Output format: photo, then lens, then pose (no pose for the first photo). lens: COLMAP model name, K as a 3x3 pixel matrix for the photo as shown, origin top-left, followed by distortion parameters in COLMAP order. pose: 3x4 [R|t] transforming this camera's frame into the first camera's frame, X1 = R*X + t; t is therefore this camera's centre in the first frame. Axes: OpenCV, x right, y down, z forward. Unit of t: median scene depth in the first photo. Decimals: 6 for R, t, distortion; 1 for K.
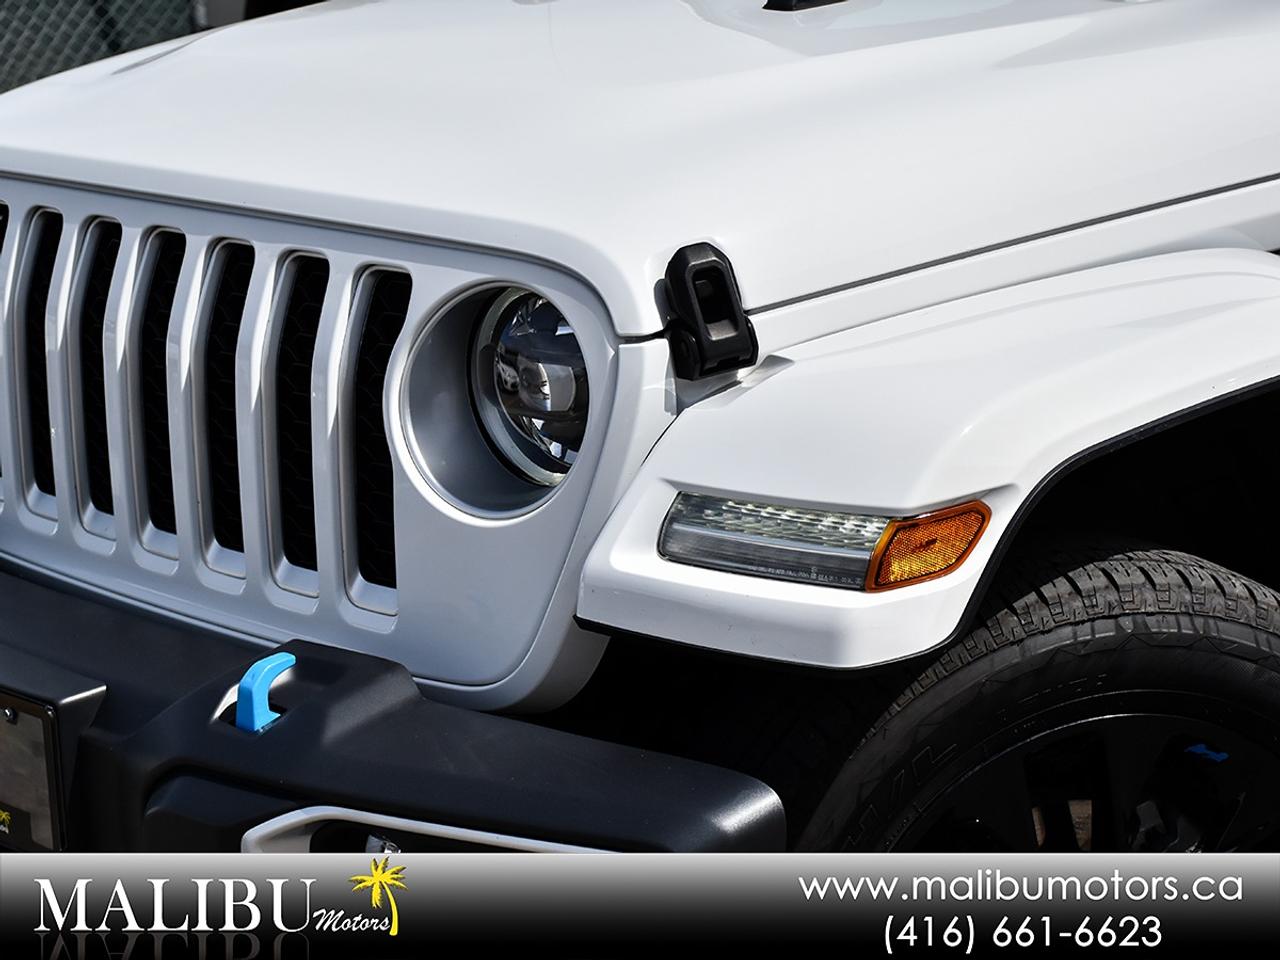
lens RADIAL K [[3093.7, 0, 640.0], [0, 3093.7, 480.0], [0, 0, 1]] dist [-0.029549, 0.393970]
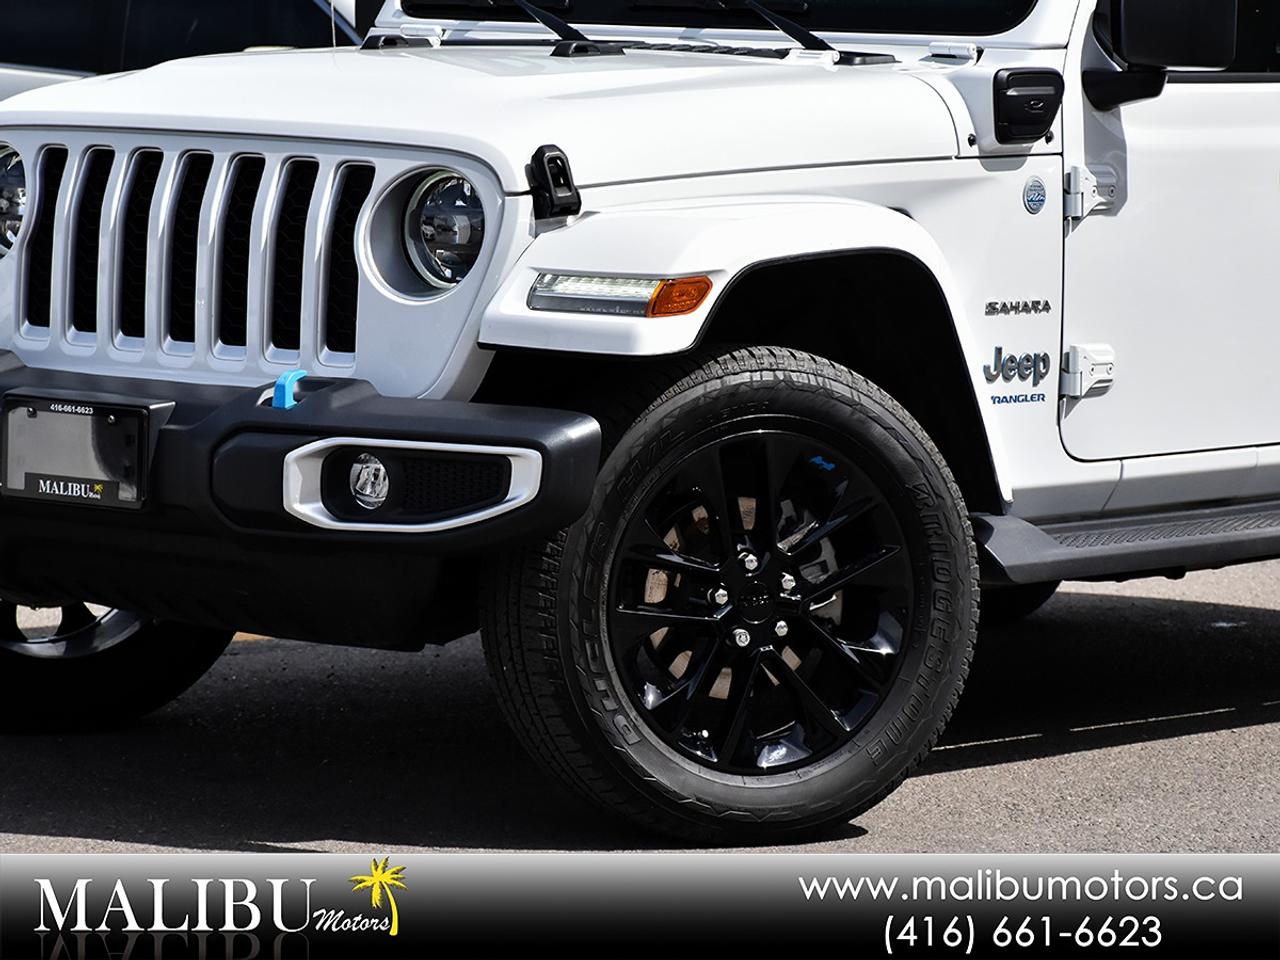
lens RADIAL K [[4753.4, 0, 640.0], [0, 4753.4, 480.0], [0, 0, 1]] dist [0.023015, 2.582777]
pose [[0.988202, 0.049332, 0.144992, -0.314377], [-0.027253, 0.988235, -0.150495, 0.520068], [-0.150710, 0.144768, 0.977921, -1.645487]]
